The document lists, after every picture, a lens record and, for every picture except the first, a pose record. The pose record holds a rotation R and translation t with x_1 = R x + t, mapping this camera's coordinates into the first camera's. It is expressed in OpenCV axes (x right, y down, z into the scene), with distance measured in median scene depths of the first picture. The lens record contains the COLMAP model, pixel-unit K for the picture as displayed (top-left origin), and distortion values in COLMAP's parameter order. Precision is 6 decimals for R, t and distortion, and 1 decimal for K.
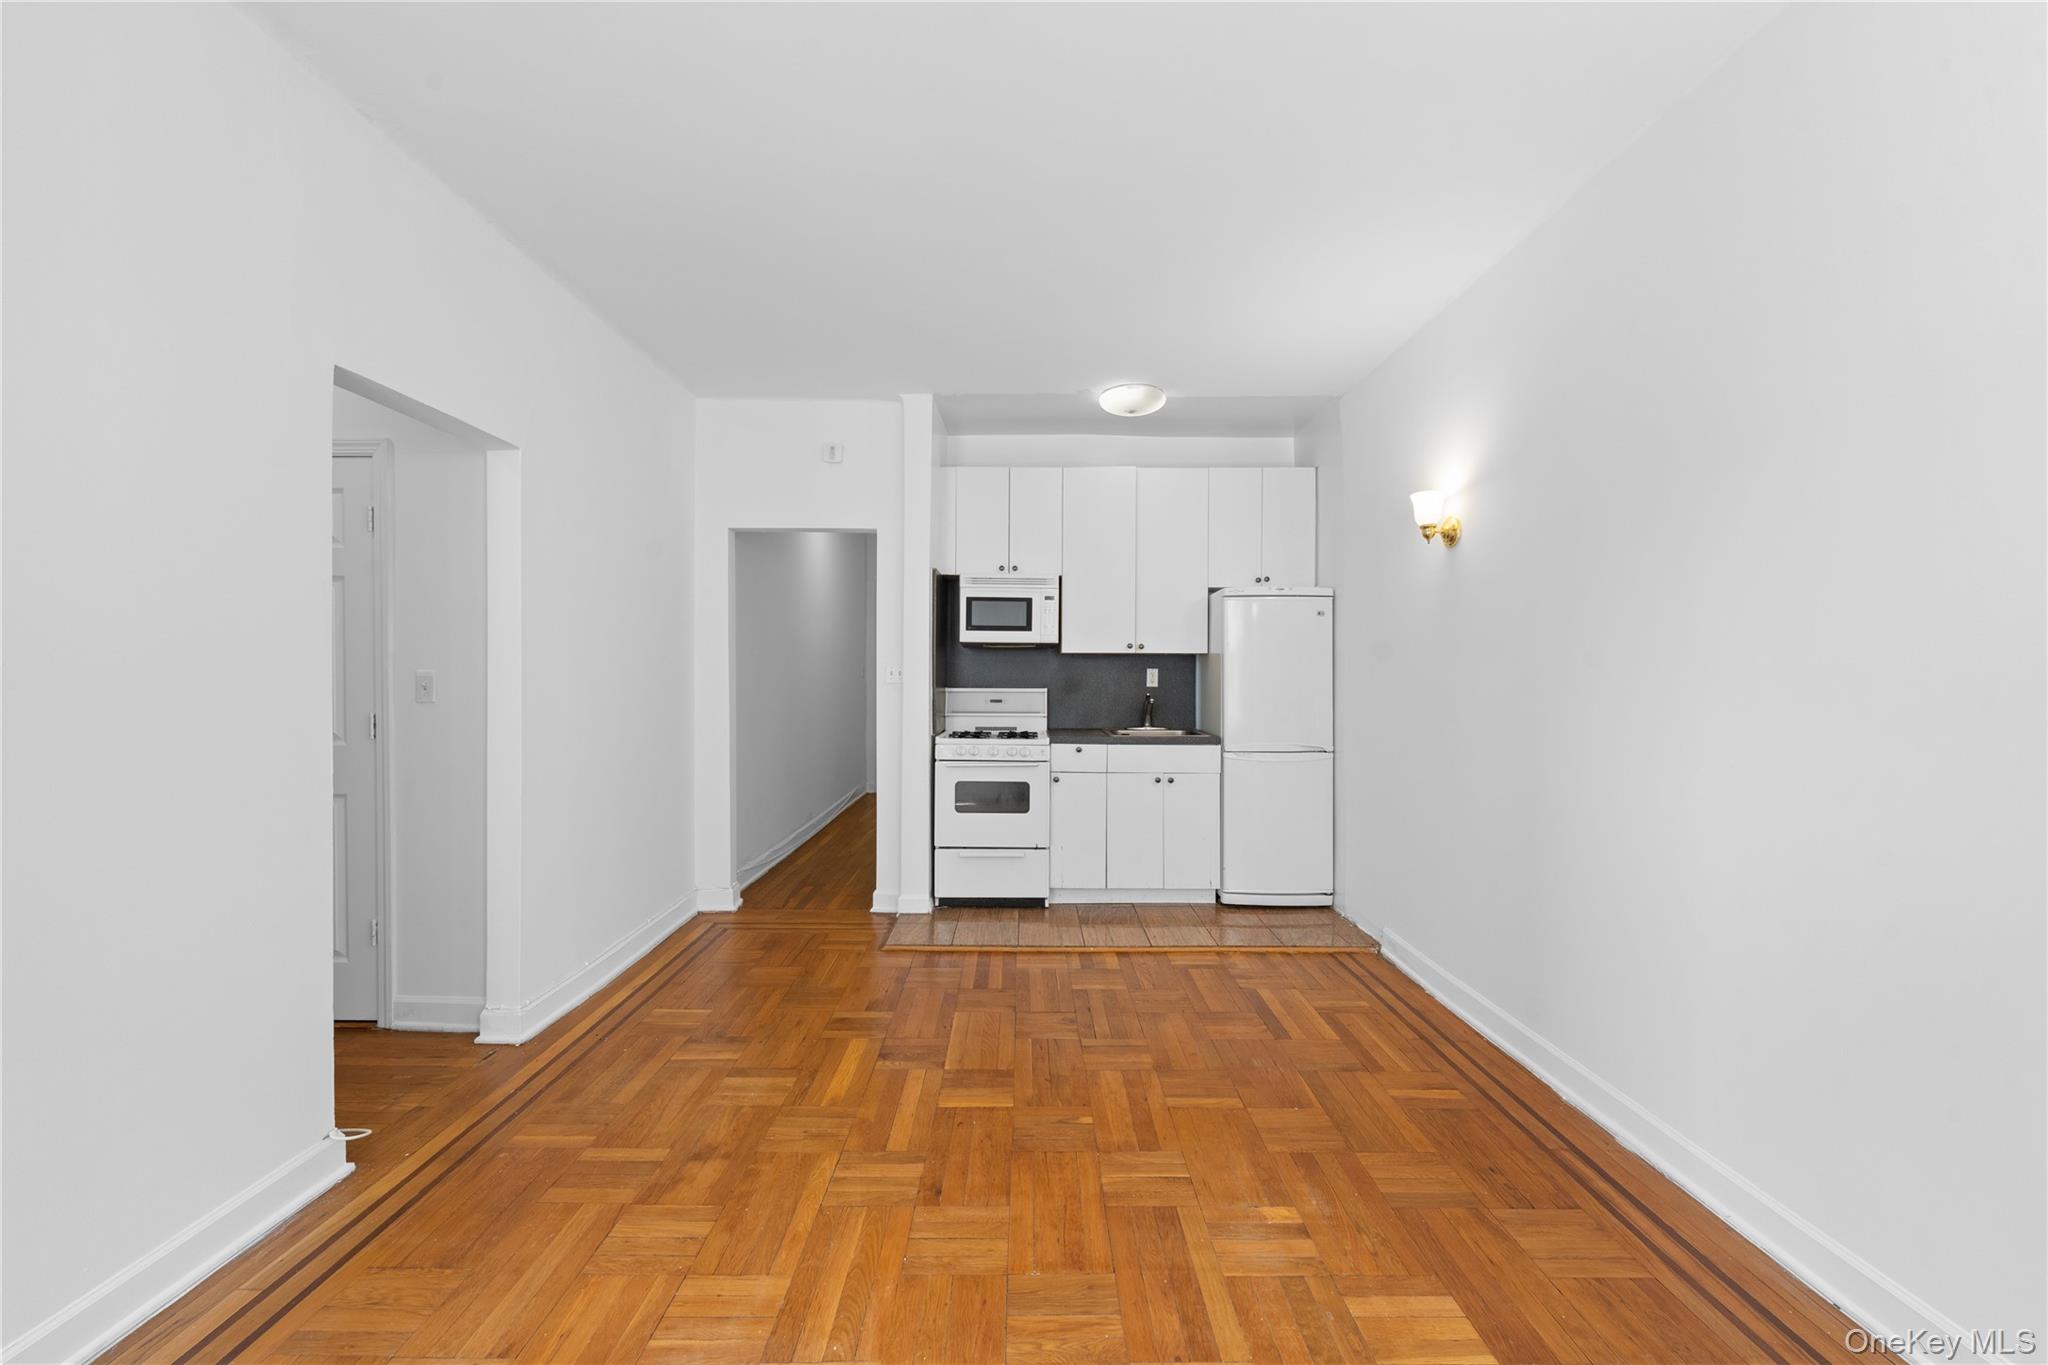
lens RADIAL K [[823.7, 0, 1024.0], [0, 823.7, 682.5], [0, 0, 1]] dist [0.001052, -0.000563]
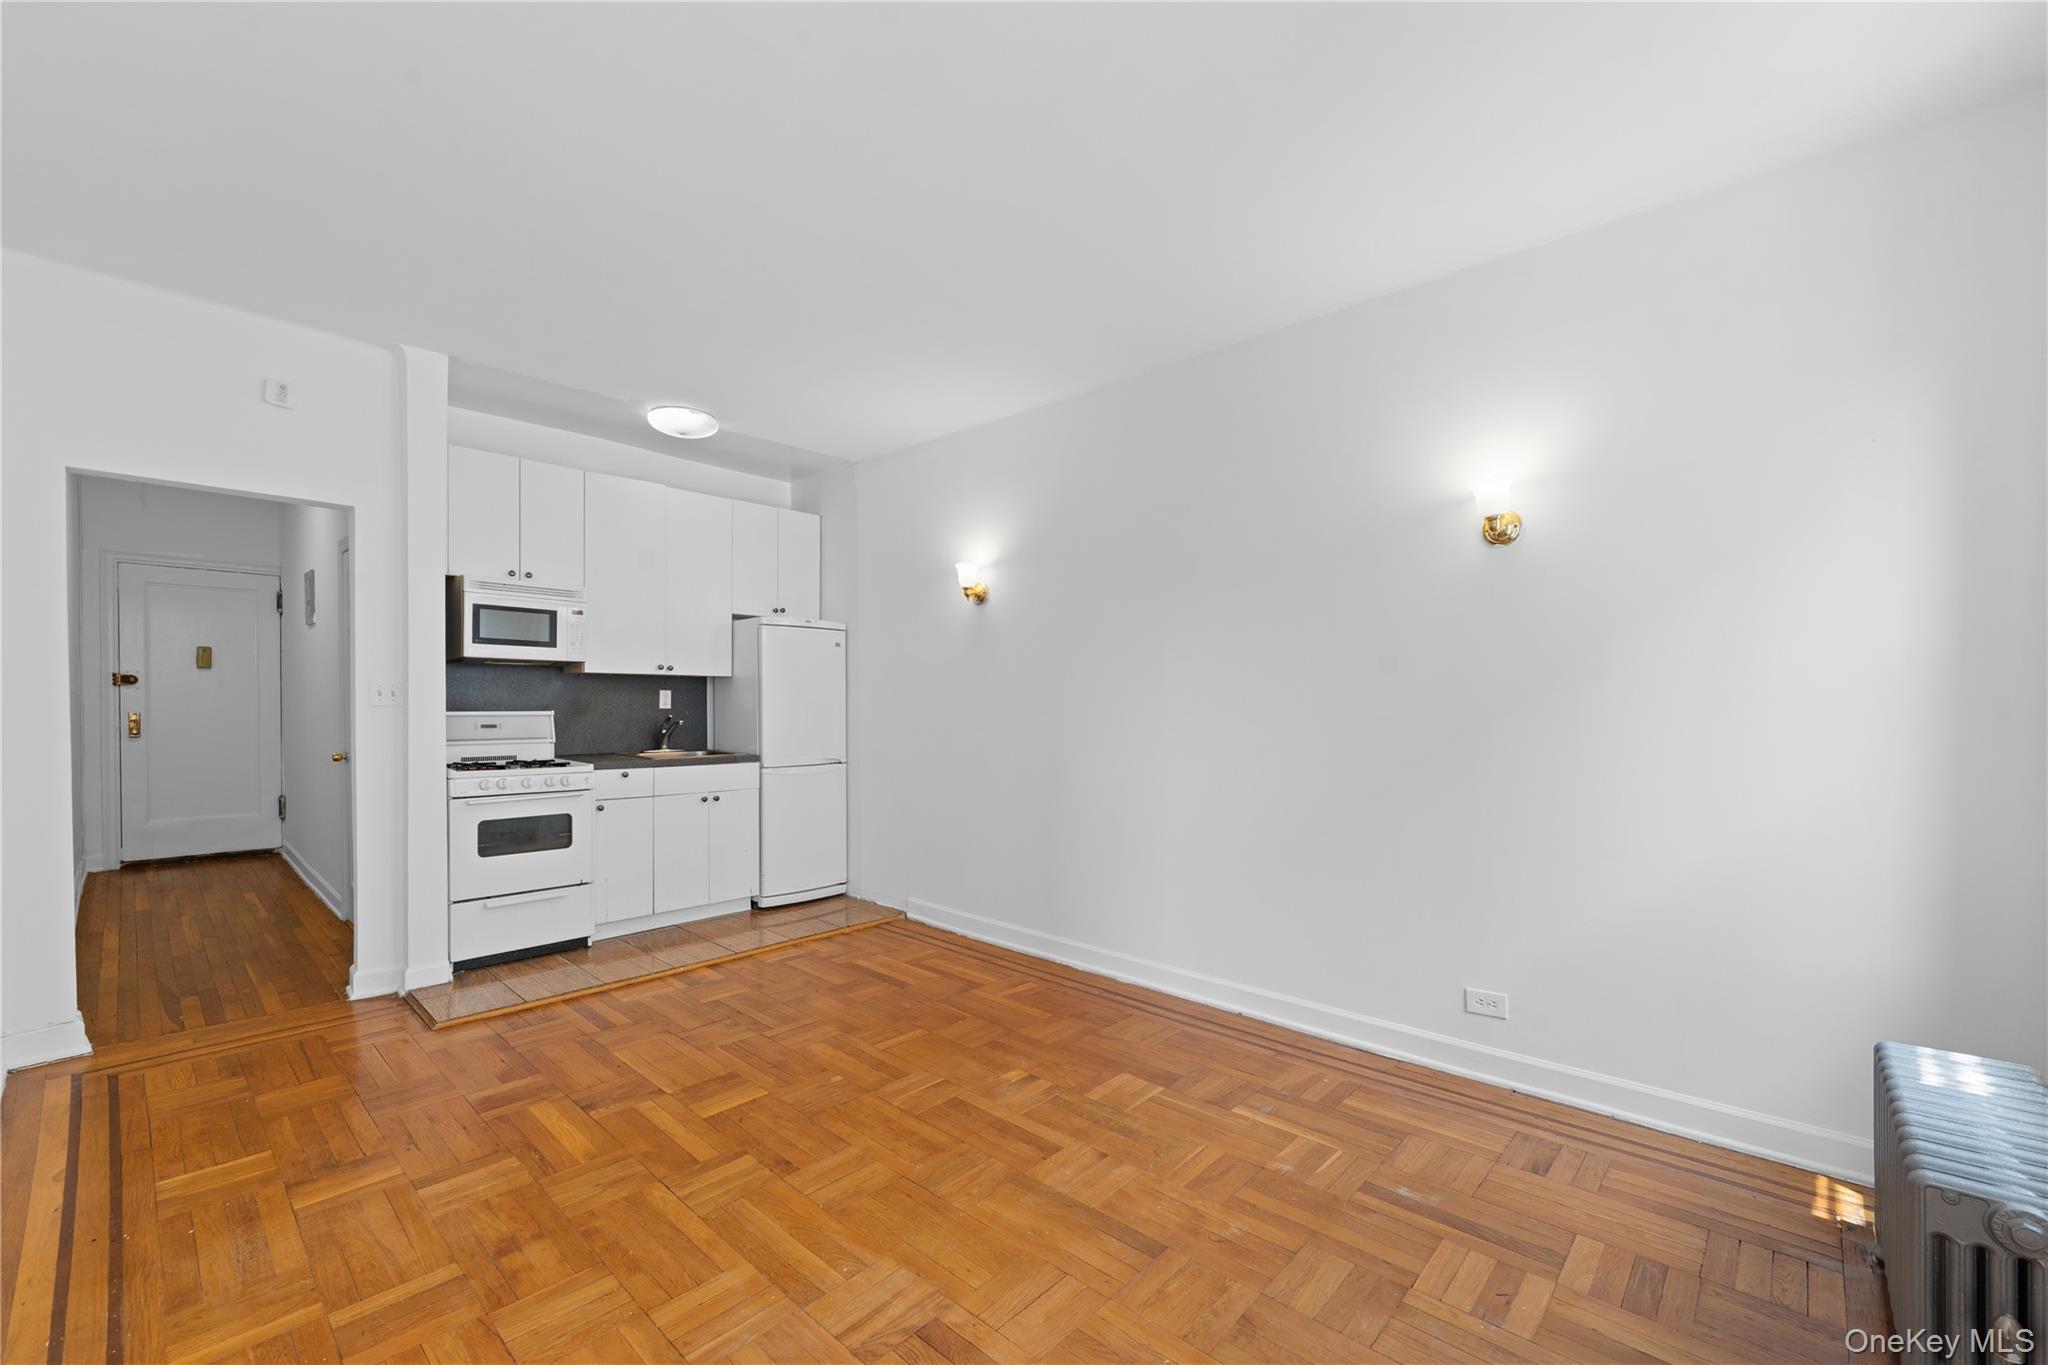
lens RADIAL K [[836.7, 0, 1020.5], [0, 836.7, 713.8], [0, 0, 1]] dist [0.000823, -0.000492]
pose [[0.681339, -0.011230, 0.731882, -0.376136], [0.001804, 0.999905, 0.013663, -0.001692], [-0.731966, -0.007989, 0.681294, 0.002156]]
